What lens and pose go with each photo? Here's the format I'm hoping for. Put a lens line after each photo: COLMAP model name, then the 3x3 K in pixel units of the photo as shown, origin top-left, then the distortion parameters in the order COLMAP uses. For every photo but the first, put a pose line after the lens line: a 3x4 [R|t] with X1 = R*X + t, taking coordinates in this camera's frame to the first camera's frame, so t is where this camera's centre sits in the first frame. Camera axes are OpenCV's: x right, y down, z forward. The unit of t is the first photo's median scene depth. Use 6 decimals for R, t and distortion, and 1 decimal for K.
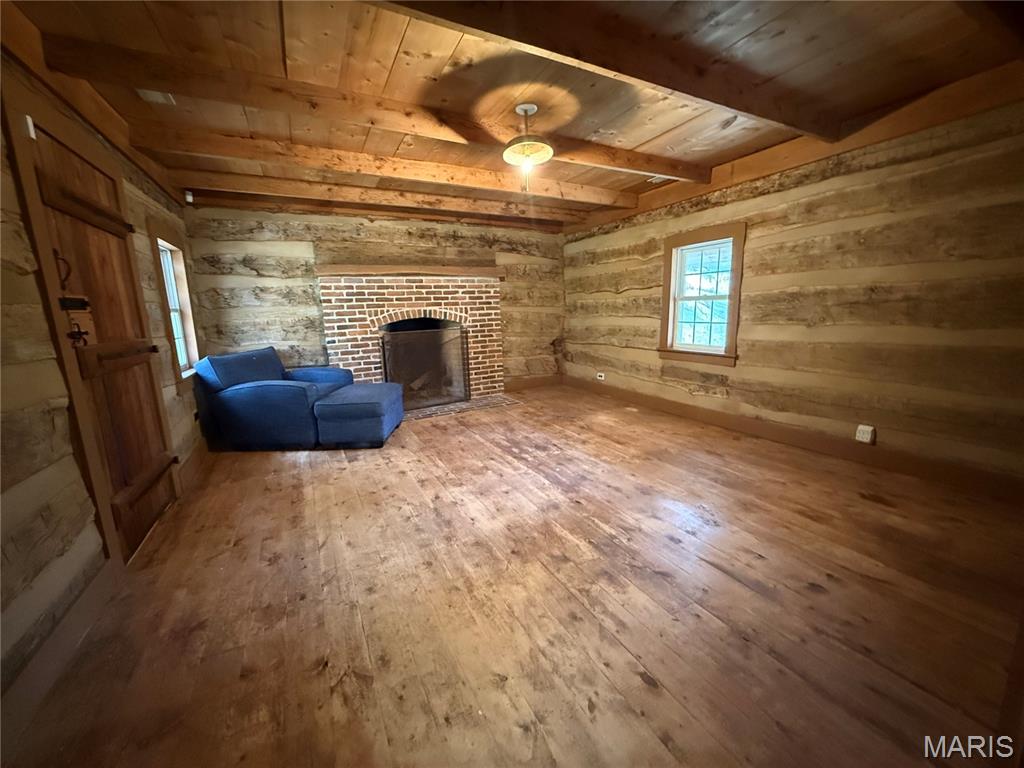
lens RADIAL K [[405.7, 0, 512.0], [0, 405.7, 384.0], [0, 0, 1]] dist [0.000223, -0.000201]
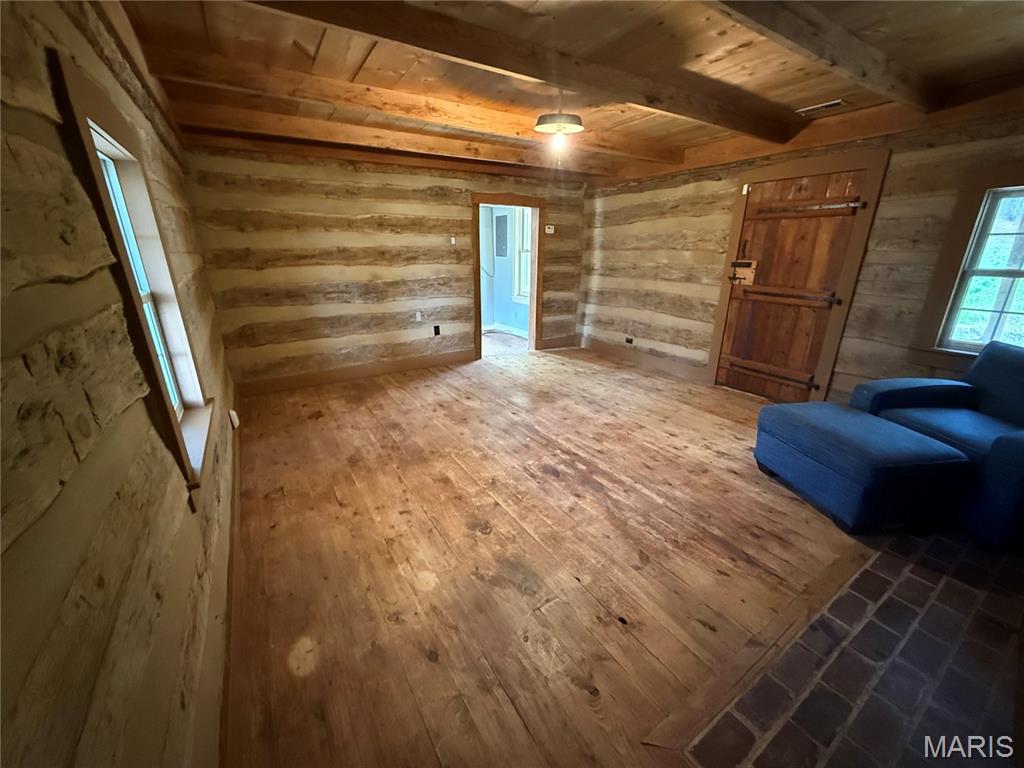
lens RADIAL K [[405.7, 0, 512.0], [0, 405.7, 384.0], [0, 0, 1]] dist [0.000223, -0.000201]
pose [[-0.995692, 0.056810, -0.073285, 0.211295], [0.013786, 0.872255, 0.488857, -0.406924], [0.091696, 0.485741, -0.869280, 1.743106]]
